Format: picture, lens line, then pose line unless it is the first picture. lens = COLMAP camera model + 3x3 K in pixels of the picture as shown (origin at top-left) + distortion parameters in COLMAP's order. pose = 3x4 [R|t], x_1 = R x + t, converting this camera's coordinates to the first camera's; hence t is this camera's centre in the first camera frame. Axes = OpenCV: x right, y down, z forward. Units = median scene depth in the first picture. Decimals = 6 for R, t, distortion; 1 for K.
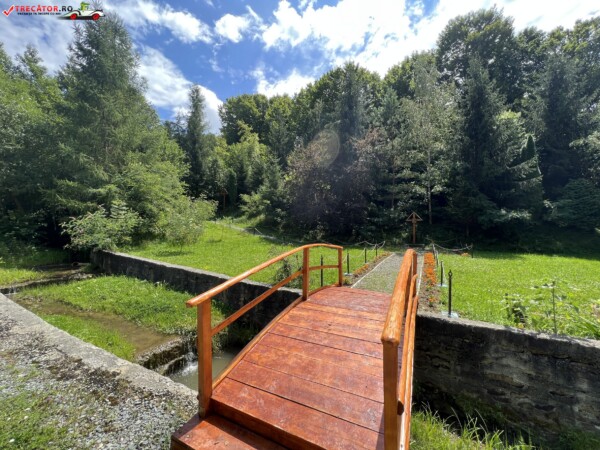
lens RADIAL K [[241.9, 0, 300.0], [0, 241.9, 225.0], [0, 0, 1]] dist [-0.002296, -0.000208]
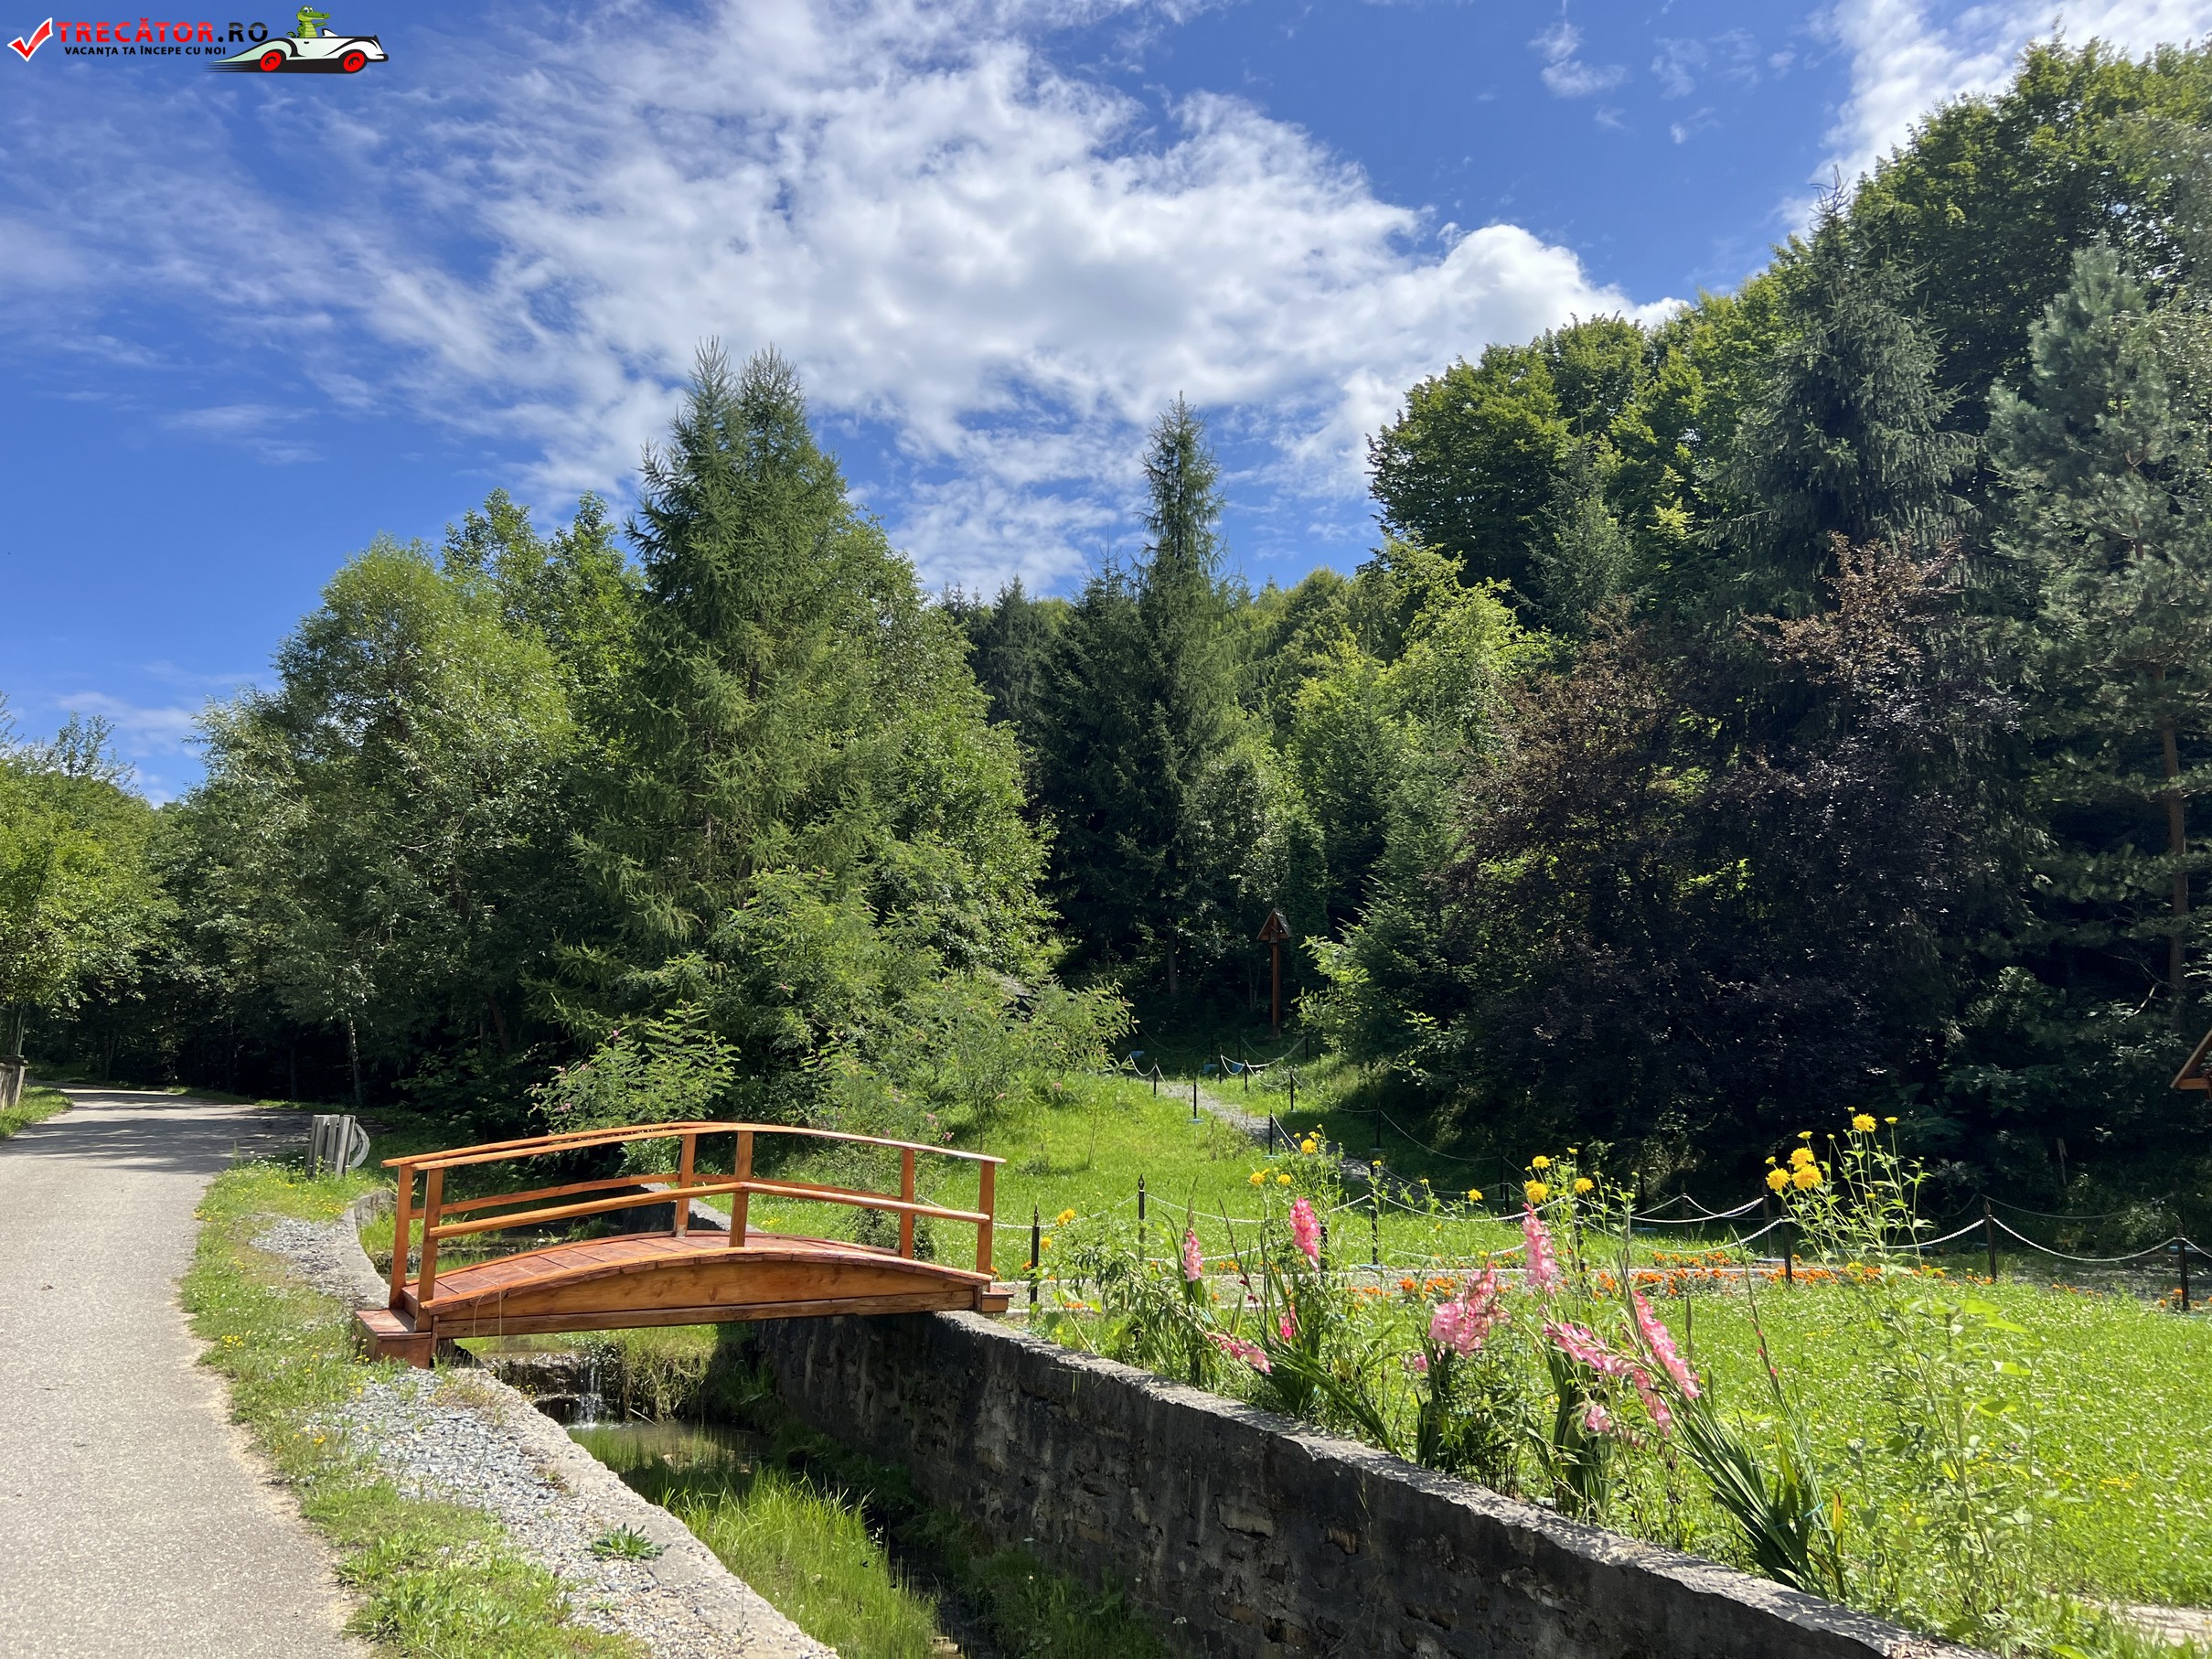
lens RADIAL K [[1611.8, 0, 1114.9], [0, 1611.8, 776.0], [0, 0, 1]] dist [0.008787, 0.006449]
pose [[0.842163, -0.096822, -0.530459, 0.732970], [-0.013108, 0.979781, -0.199645, 0.009567], [0.539064, 0.175086, 0.823866, -0.390469]]
